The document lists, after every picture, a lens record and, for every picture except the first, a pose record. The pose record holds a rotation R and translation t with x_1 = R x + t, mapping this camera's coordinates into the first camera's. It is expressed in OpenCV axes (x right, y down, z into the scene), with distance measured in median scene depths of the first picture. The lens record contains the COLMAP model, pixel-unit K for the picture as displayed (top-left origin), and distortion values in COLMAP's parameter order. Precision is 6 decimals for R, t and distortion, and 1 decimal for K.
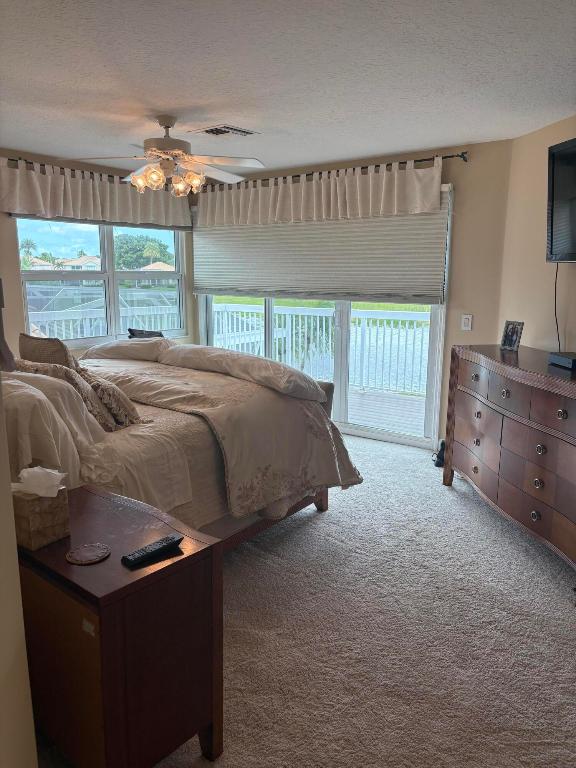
lens RADIAL K [[575.0, 0, 288.0], [0, 575.0, 384.0], [0, 0, 1]] dist [0.039332, -0.051752]
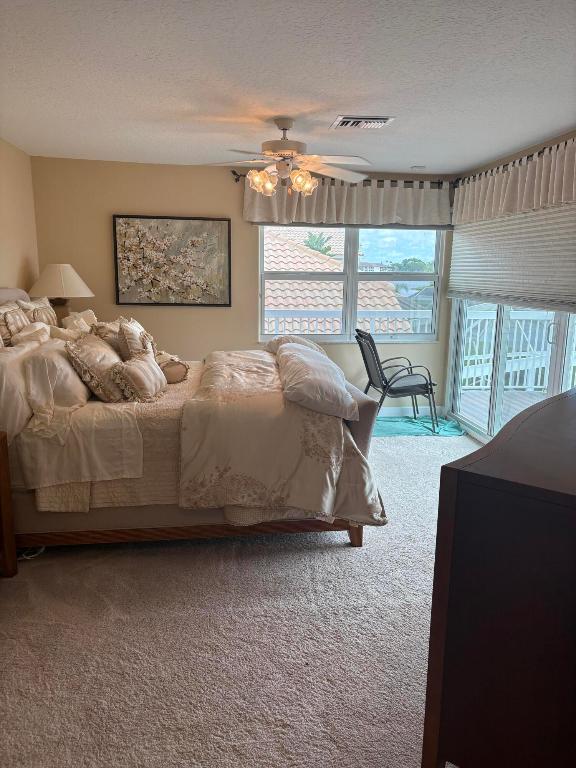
lens RADIAL K [[575.0, 0, 288.0], [0, 575.0, 384.0], [0, 0, 1]] dist [0.039332, -0.051752]
pose [[0.714782, 0.142823, -0.684608, 0.434536], [-0.147188, 0.987720, 0.052384, -0.040983], [0.683683, 0.063323, 0.727027, 0.220973]]
